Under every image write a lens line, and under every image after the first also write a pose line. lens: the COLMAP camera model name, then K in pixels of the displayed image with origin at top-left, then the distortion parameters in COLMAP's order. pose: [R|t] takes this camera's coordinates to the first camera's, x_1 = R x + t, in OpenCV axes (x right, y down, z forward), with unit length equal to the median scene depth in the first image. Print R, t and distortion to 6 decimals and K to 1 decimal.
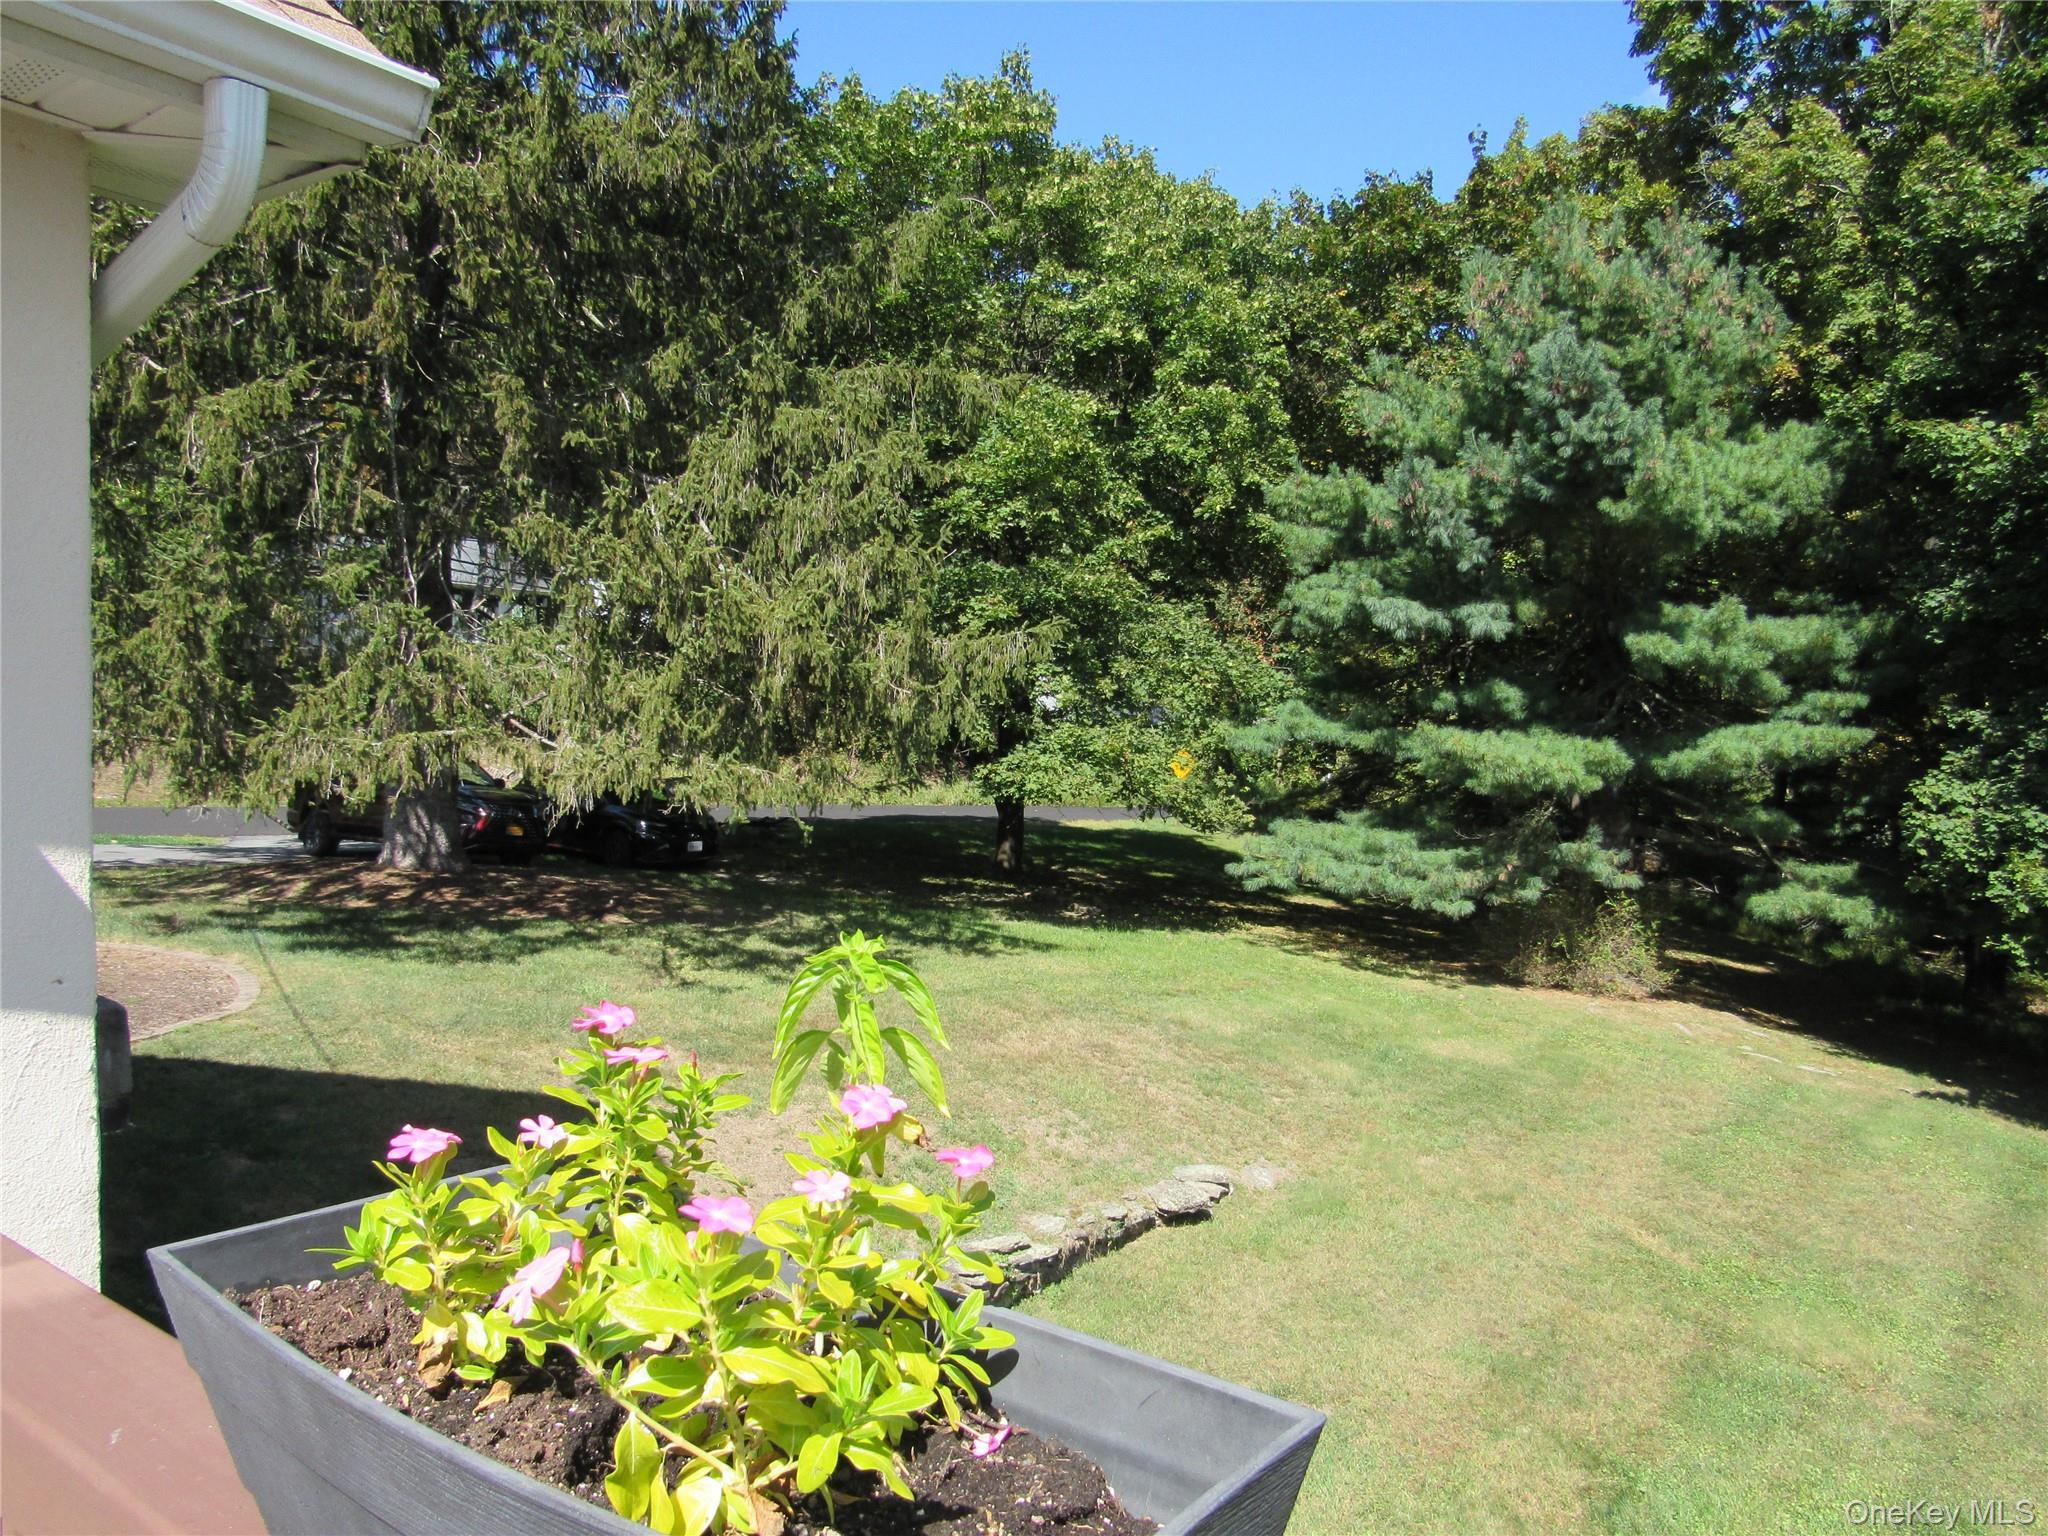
lens RADIAL K [[1476.1, 0, 1023.9], [0, 1476.1, 758.9], [0, 0, 1]] dist [-0.009554, -0.000392]
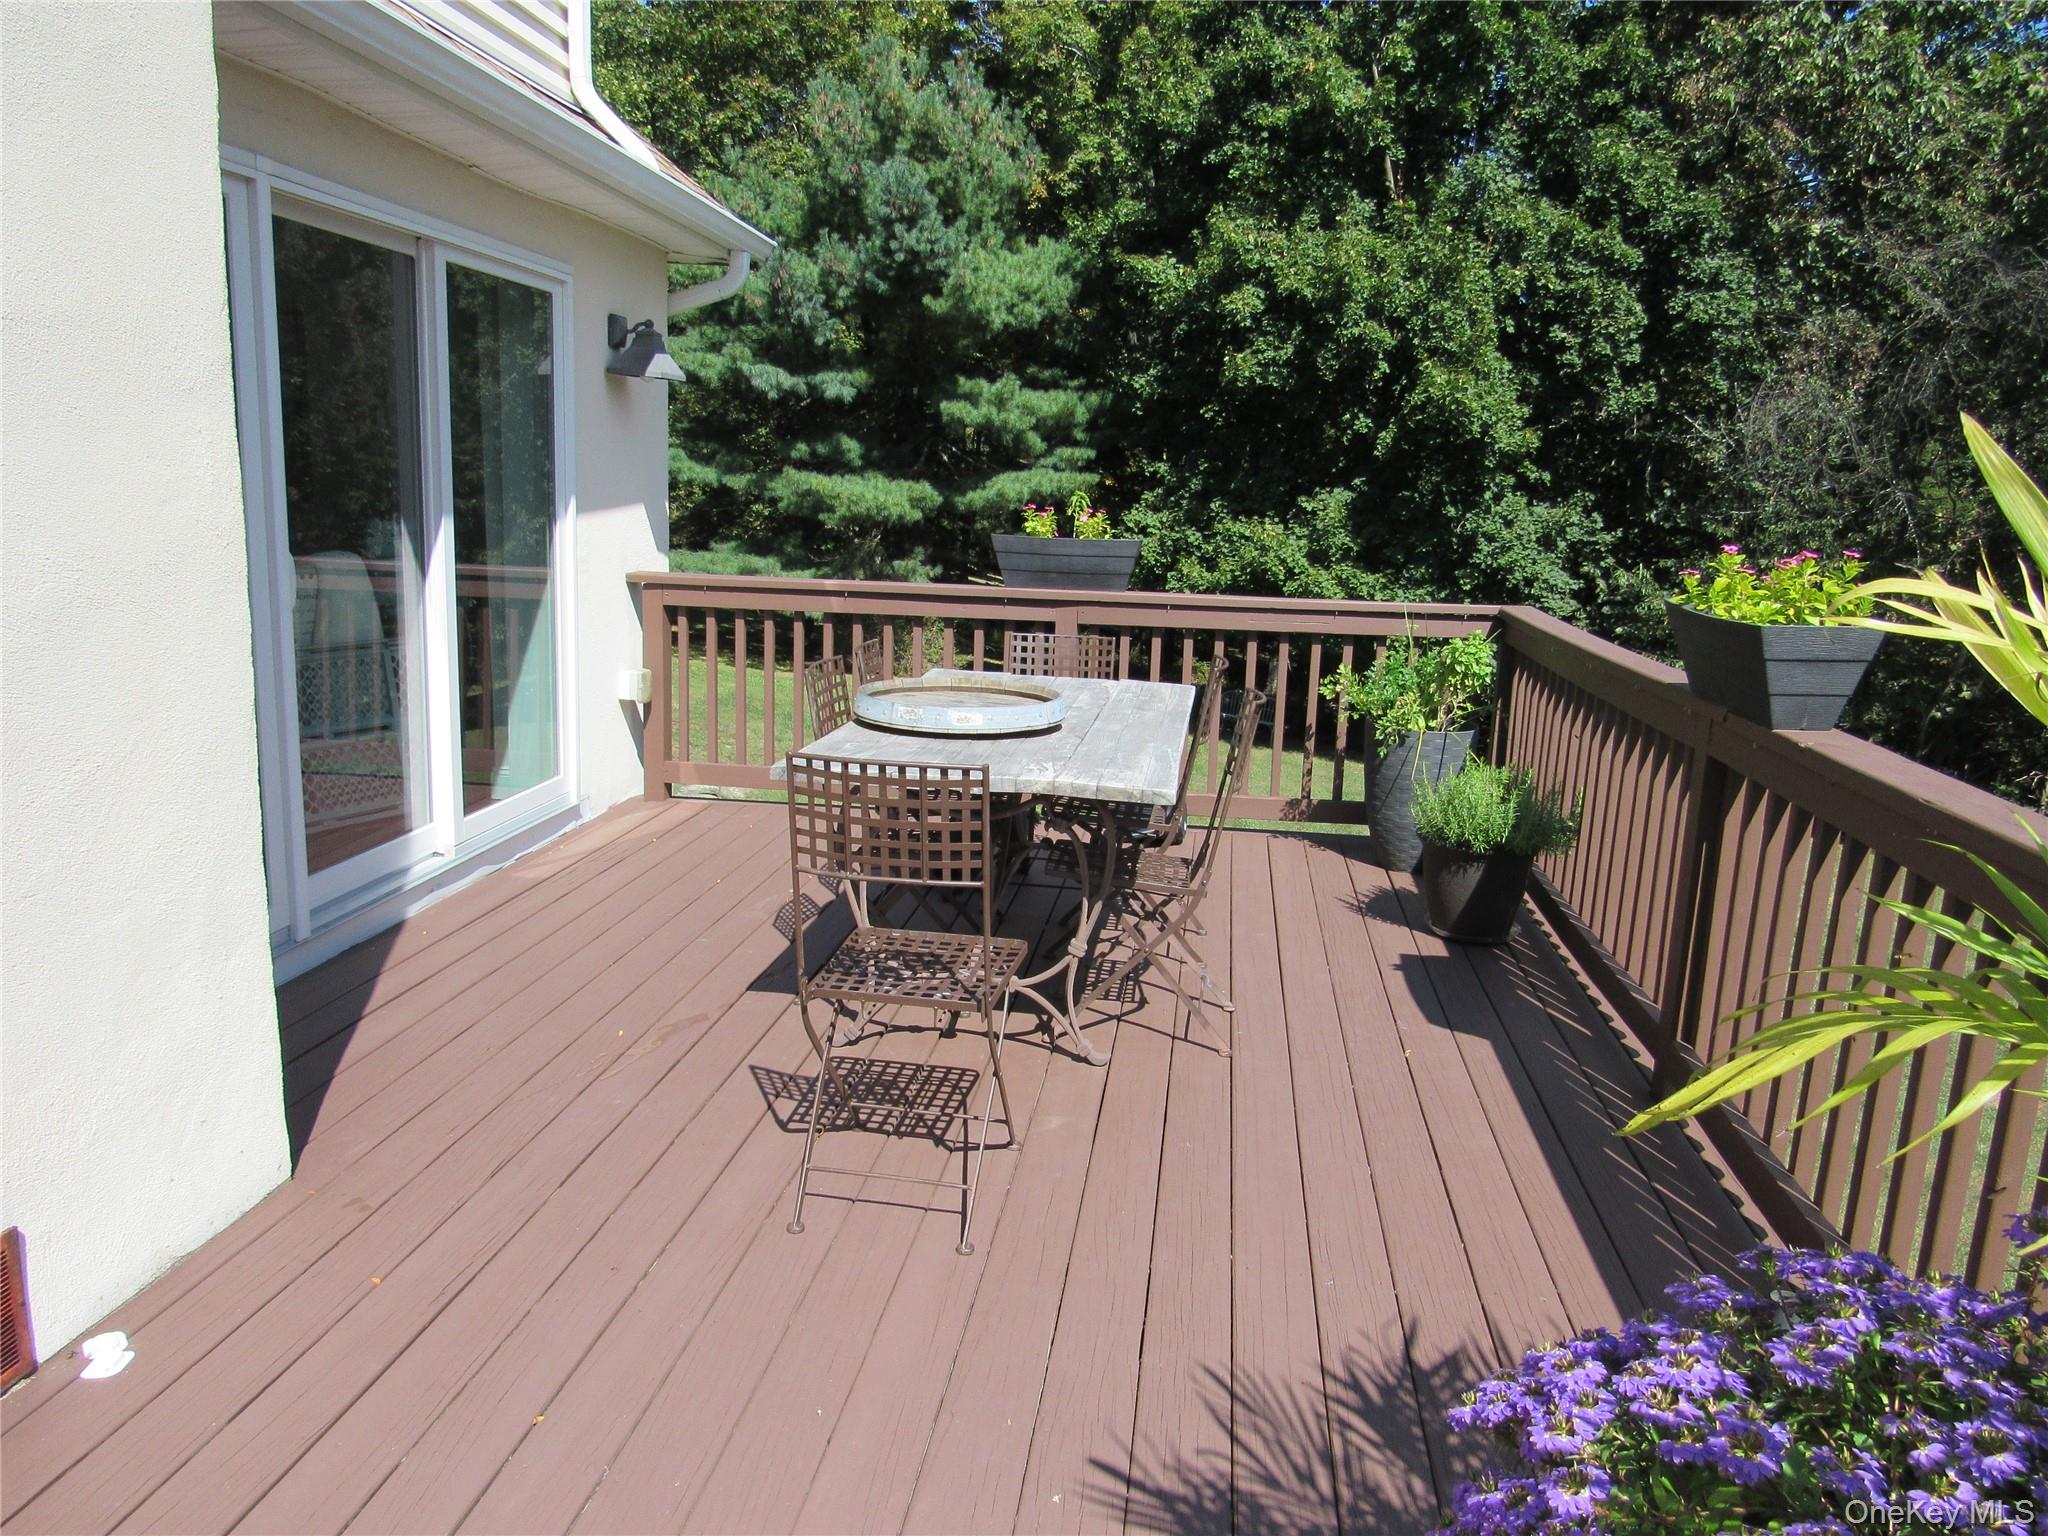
lens RADIAL K [[1476.1, 0, 1018.3], [0, 1476.1, 773.1], [0, 0, 1]] dist [-0.009554, -0.000392]
pose [[0.884305, -0.084655, 0.459171, -0.158465], [0.002562, 0.984291, 0.176535, 0.010673], [-0.466902, -0.154934, 0.870631, -0.230367]]
